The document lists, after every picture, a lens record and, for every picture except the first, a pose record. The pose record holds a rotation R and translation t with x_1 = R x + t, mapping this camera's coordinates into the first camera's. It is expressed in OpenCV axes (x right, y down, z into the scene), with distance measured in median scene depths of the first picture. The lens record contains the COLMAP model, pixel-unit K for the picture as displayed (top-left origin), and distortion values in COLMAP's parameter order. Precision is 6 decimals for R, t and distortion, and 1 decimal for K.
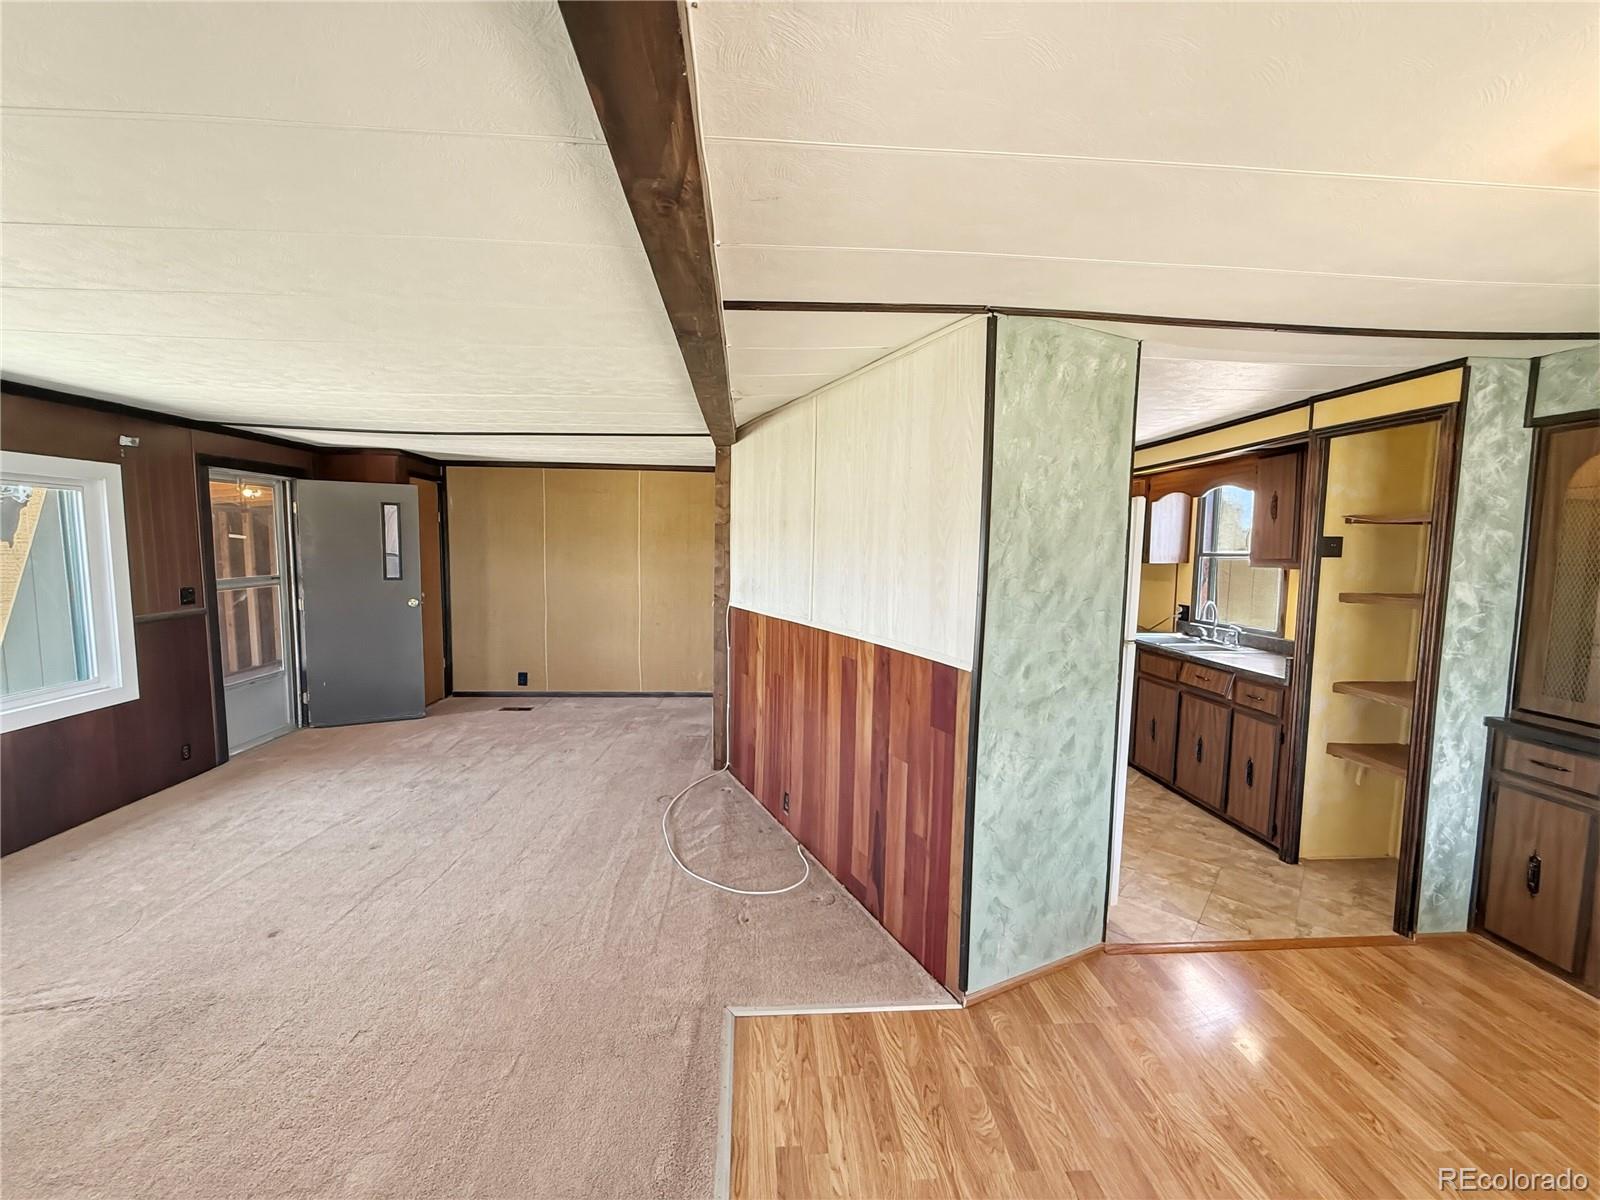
lens RADIAL K [[639.3, 0, 799.0], [0, 639.3, 601.3], [0, 0, 1]] dist [0.000695, -0.000156]
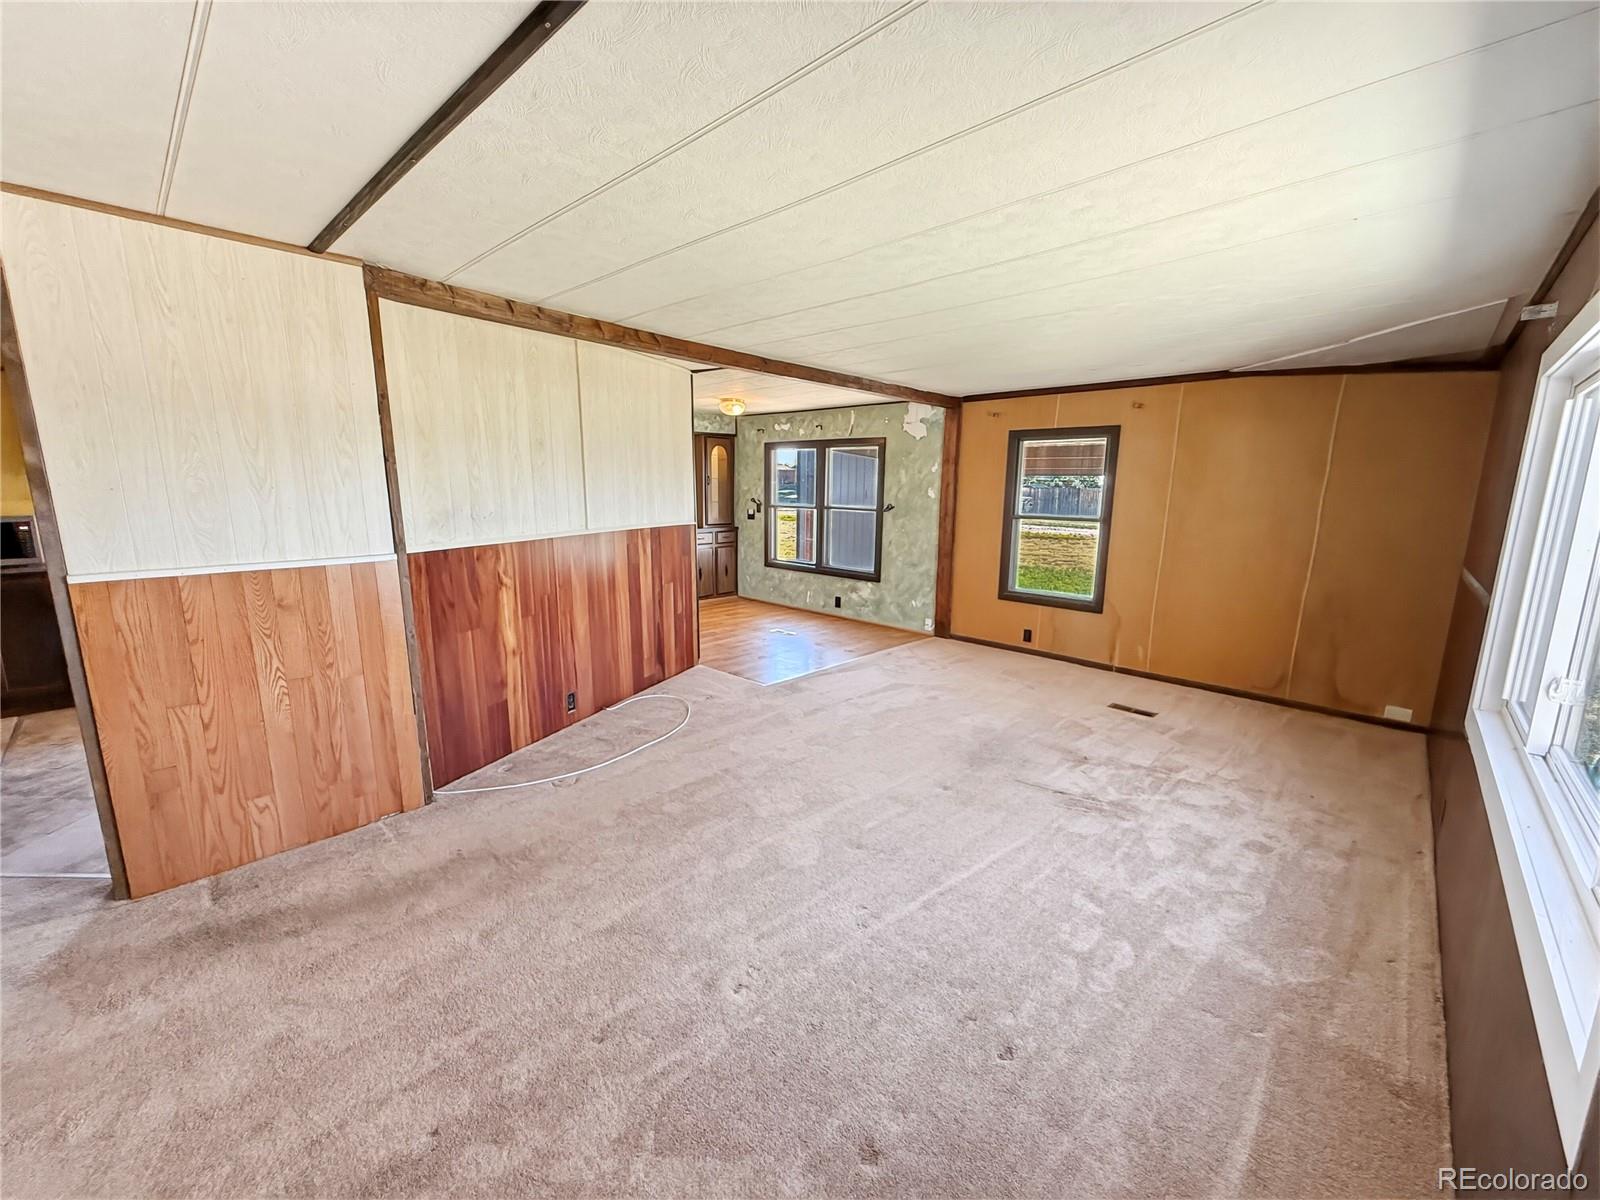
lens RADIAL K [[639.3, 0, 799.8], [0, 639.3, 605.9], [0, 0, 1]] dist [0.000695, -0.000156]
pose [[-0.676780, -0.157173, 0.719212, -1.168543], [0.045096, 0.966258, 0.253597, -0.121588], [-0.734803, 0.204063, -0.646856, 1.534844]]
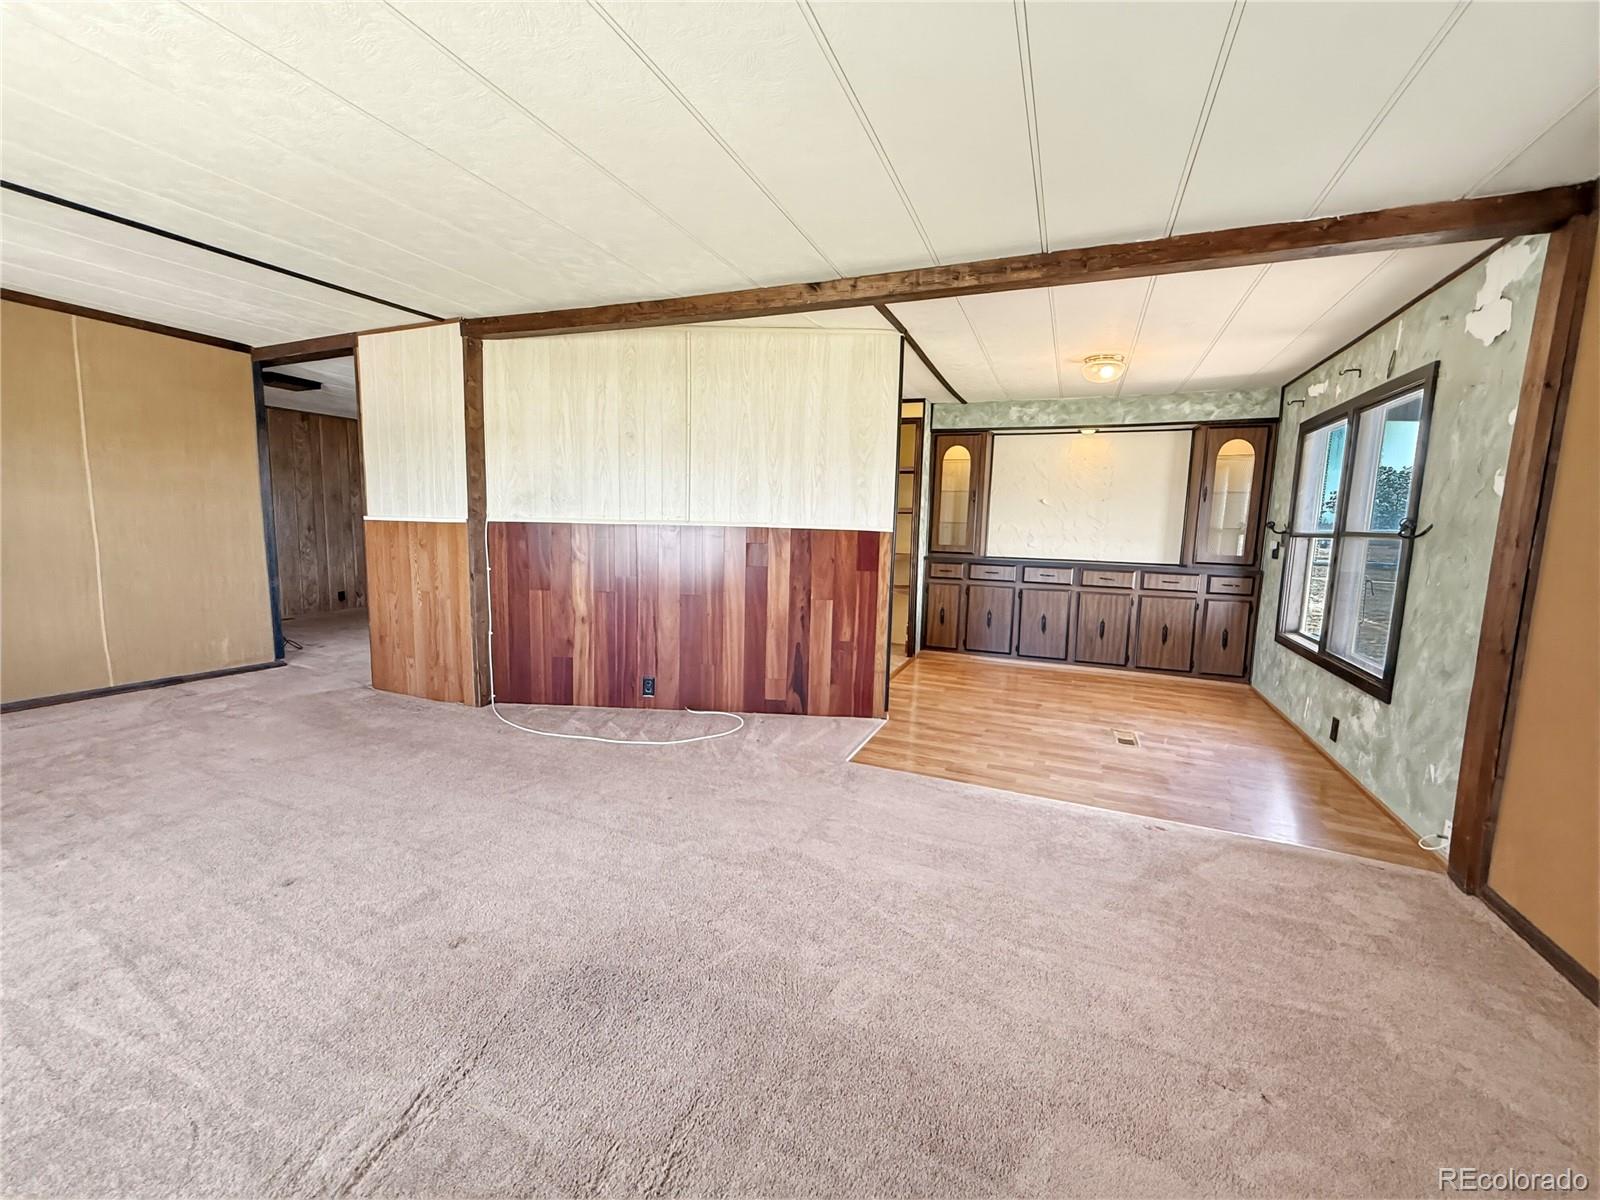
lens RADIAL K [[639.3, 0, 796.9], [0, 639.3, 600.6], [0, 0, 1]] dist [0.000695, -0.000156]
pose [[0.456698, -0.107665, 0.883083, -0.975397], [0.055858, 0.994161, 0.092320, 0.079787], [-0.887866, 0.007165, 0.460046, 0.268166]]
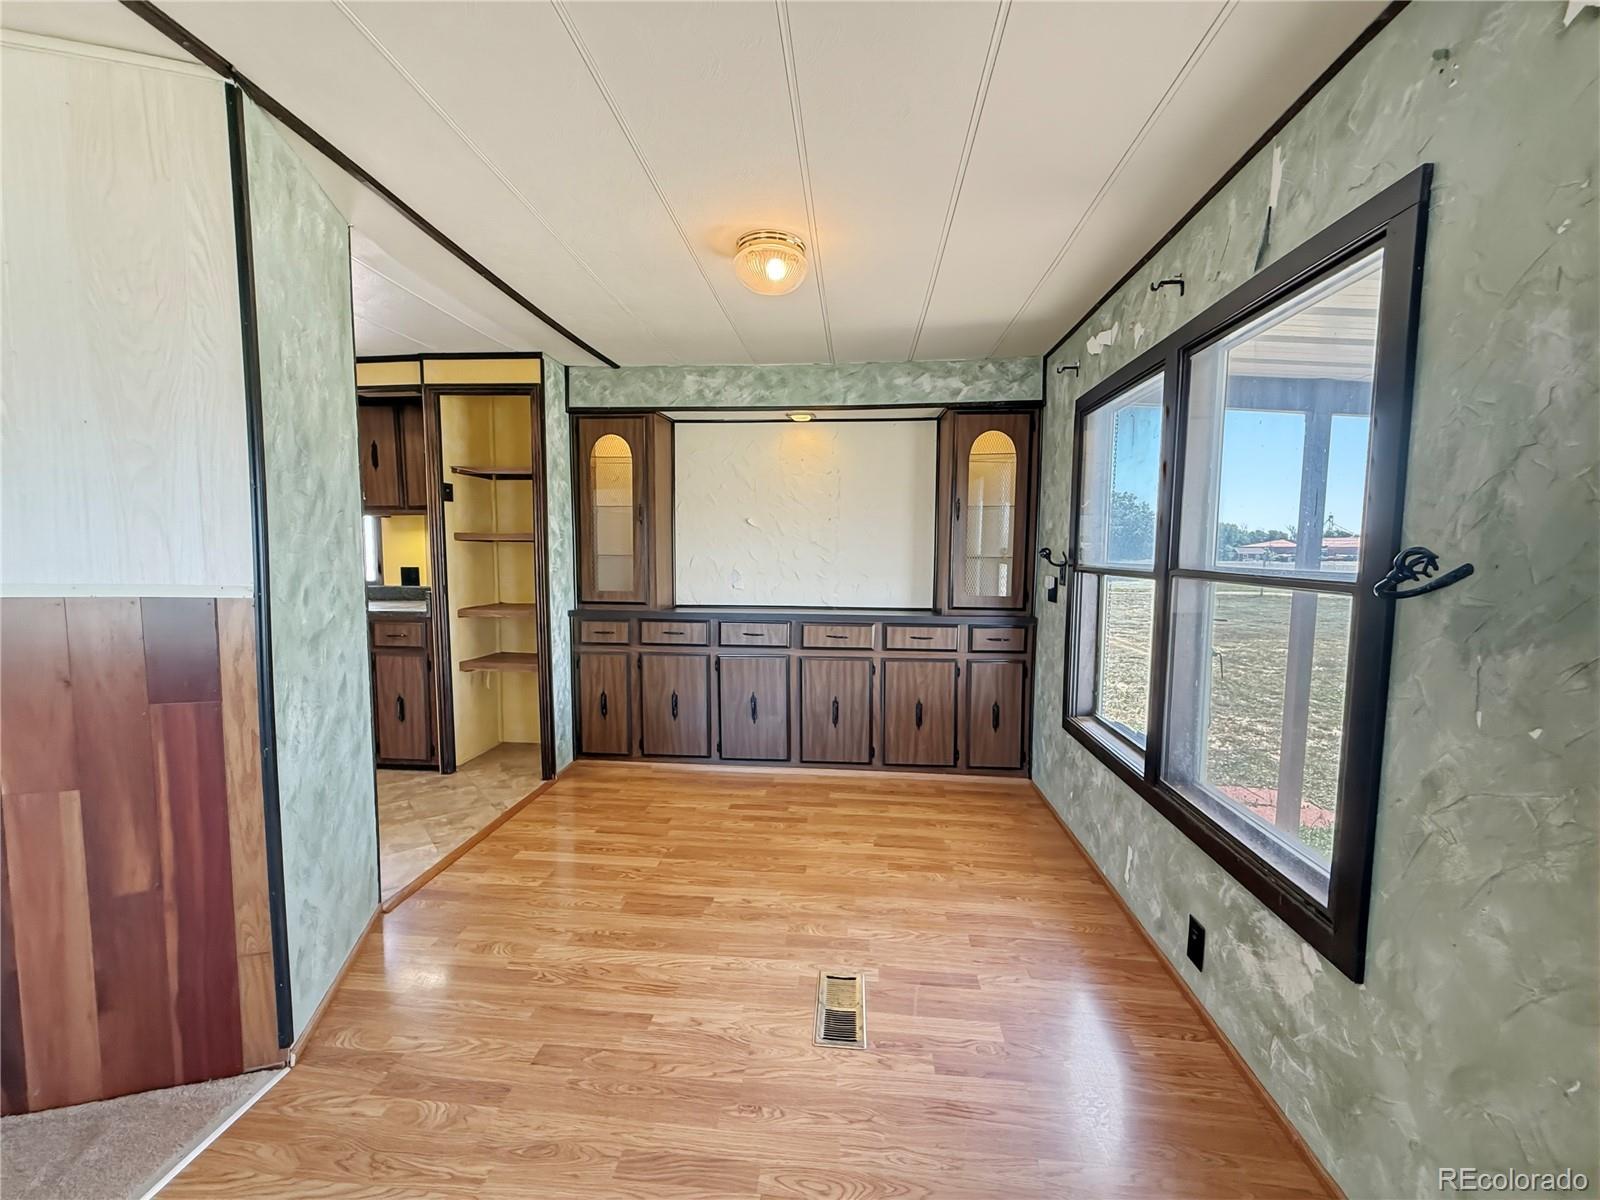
lens RADIAL K [[639.3, 0, 798.5], [0, 639.3, 601.0], [0, 0, 1]] dist [0.000695, -0.000156]
pose [[0.158707, -0.089269, 0.983282, -0.215010], [0.079288, 0.993840, 0.077430, 0.070386], [-0.984137, 0.065674, 0.164807, 0.195109]]
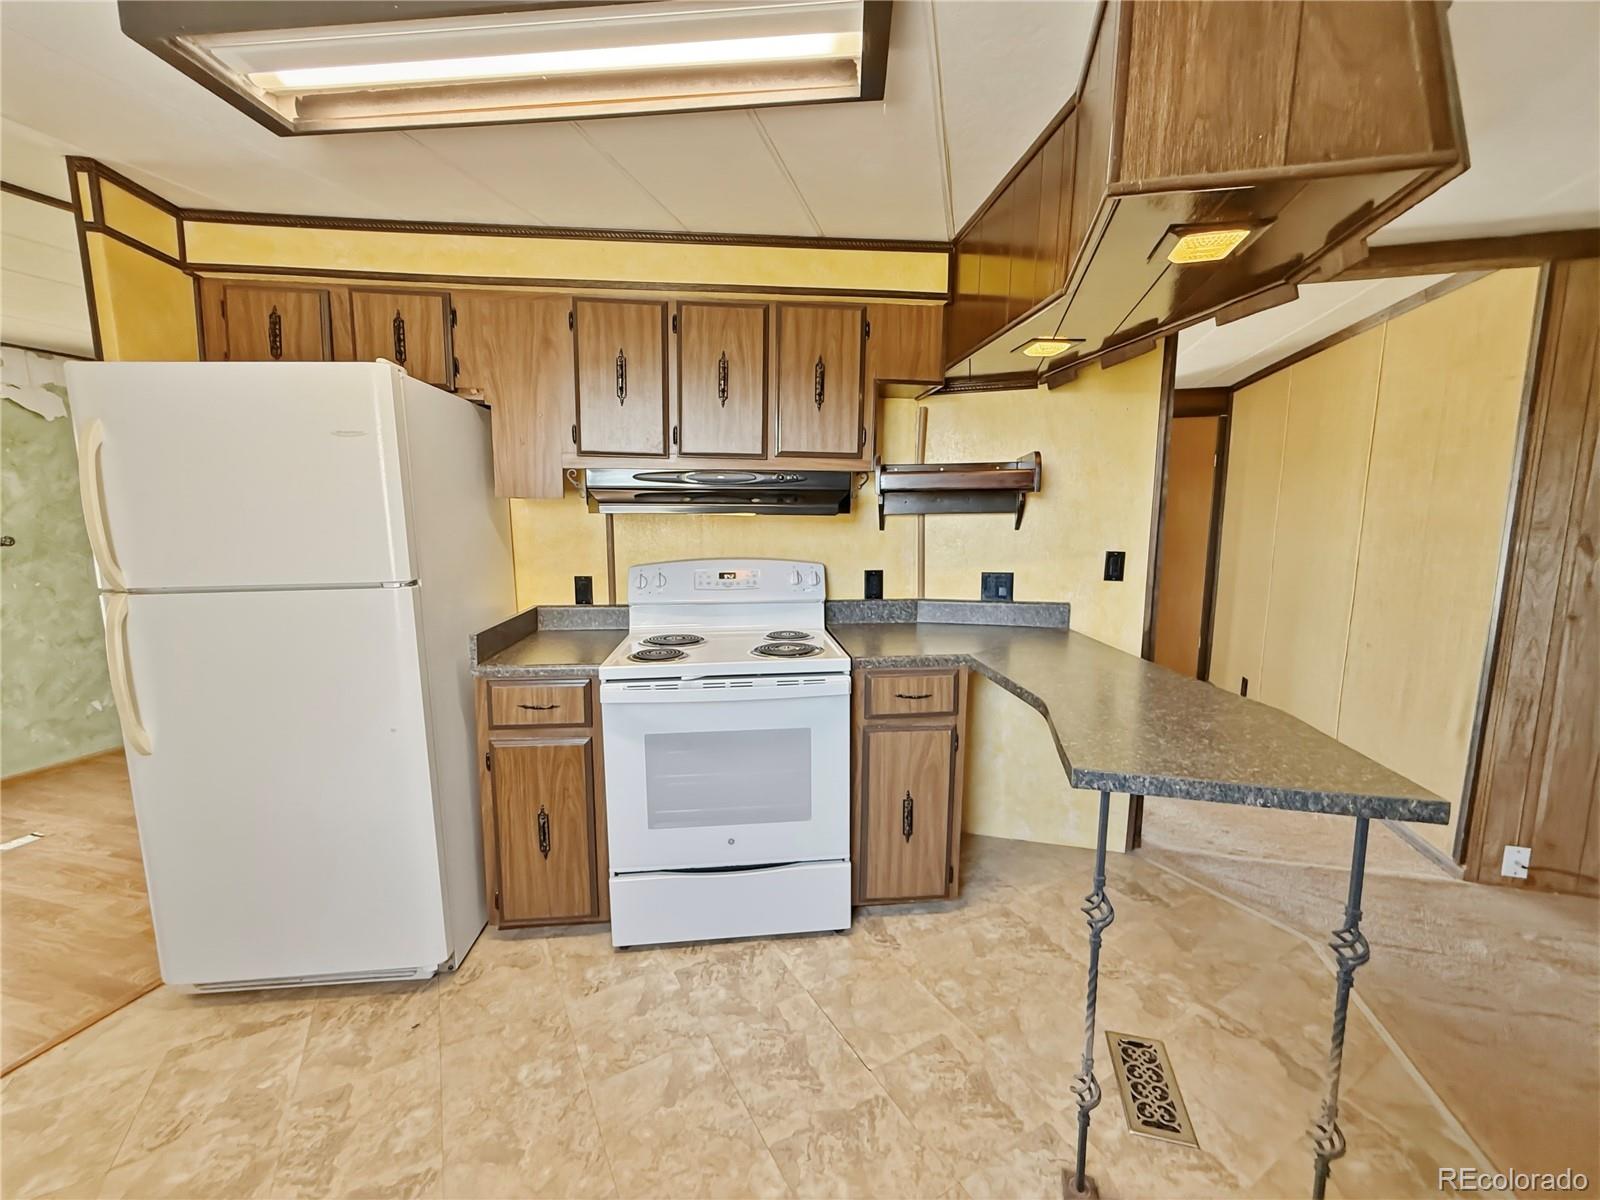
lens RADIAL K [[639.3, 0, 795.8], [0, 639.3, 600.5], [0, 0, 1]] dist [0.000695, -0.000156]
pose [[-0.331741, 0.113482, -0.936520, 0.724077], [-0.082867, 0.985395, 0.148758, -0.066395], [0.939724, 0.126956, -0.317492, 1.502635]]
